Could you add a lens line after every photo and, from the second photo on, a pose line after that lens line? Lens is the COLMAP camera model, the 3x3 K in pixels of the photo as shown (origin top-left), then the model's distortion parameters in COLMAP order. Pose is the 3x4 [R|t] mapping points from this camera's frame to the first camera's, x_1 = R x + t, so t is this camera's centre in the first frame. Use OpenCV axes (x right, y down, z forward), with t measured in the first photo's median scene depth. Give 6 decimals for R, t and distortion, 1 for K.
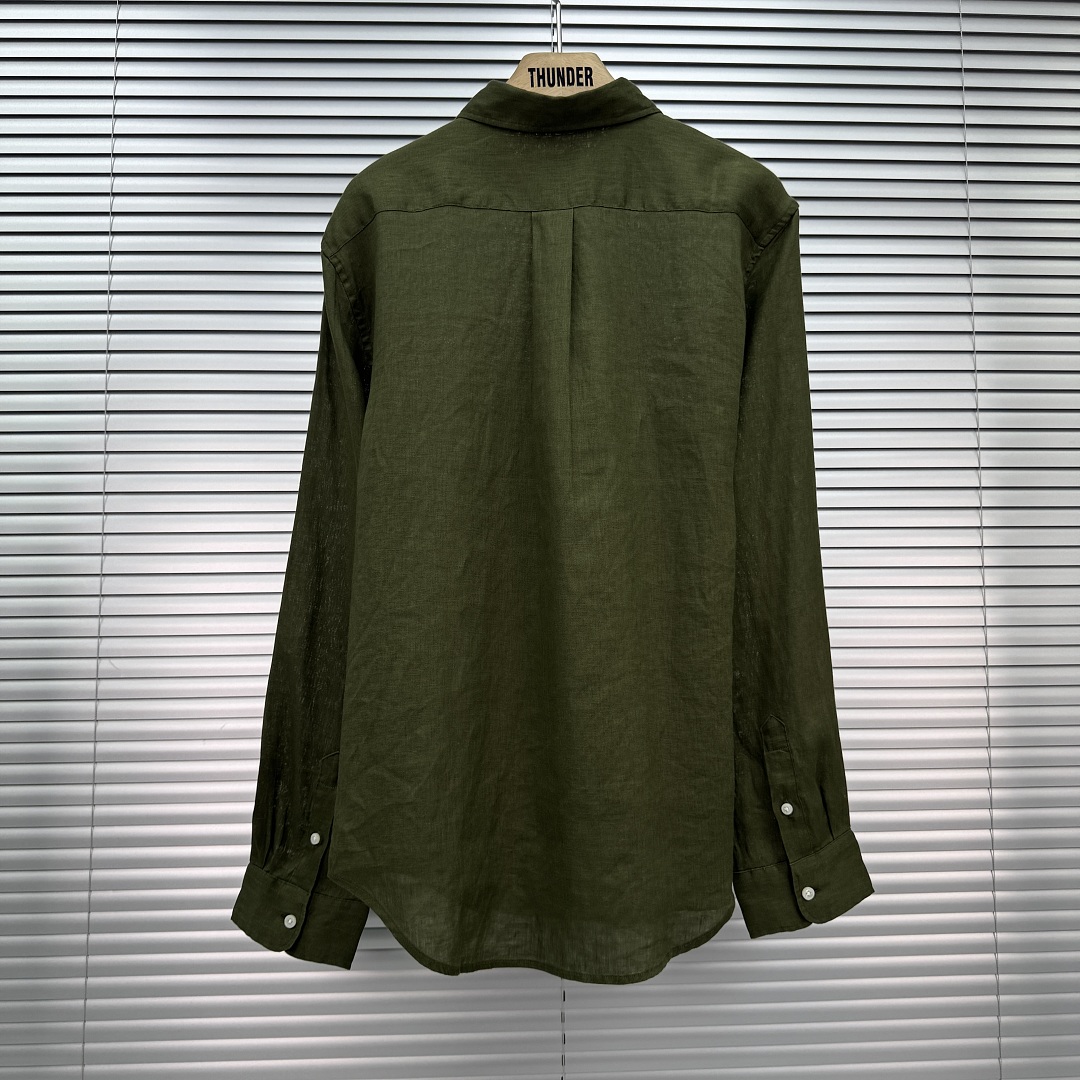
lens RADIAL K [[1049.2, 0, 540.0], [0, 1049.2, 540.0], [0, 0, 1]] dist [0.228076, -0.457933]
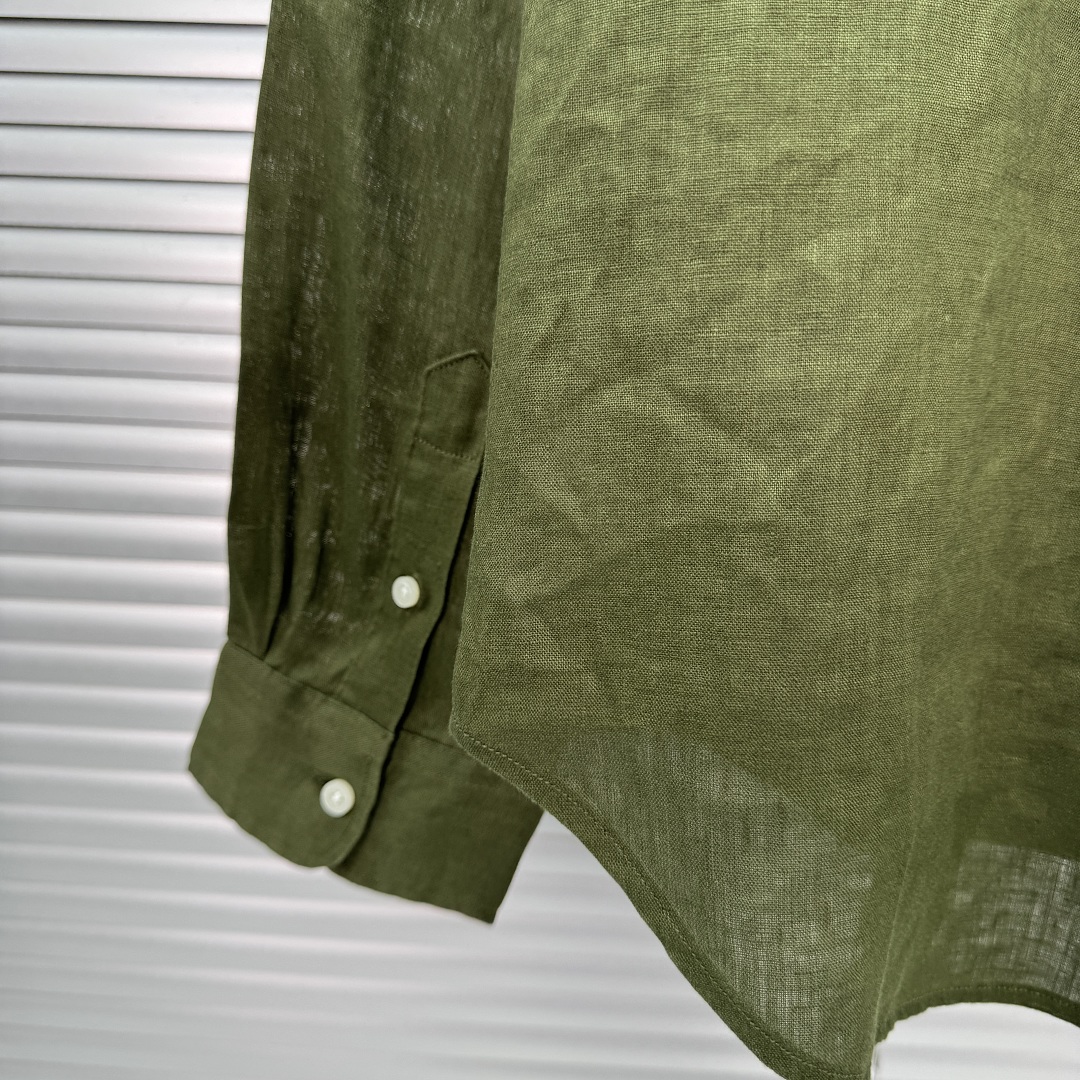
lens RADIAL K [[1049.2, 0, 540.0], [0, 1049.2, 540.0], [0, 0, 1]] dist [0.228076, -0.457933]
pose [[0.995430, 0.069859, -0.065107, -0.154879], [-0.049314, 0.959896, 0.275987, 0.176070], [0.081776, -0.271515, 0.958954, 0.723795]]
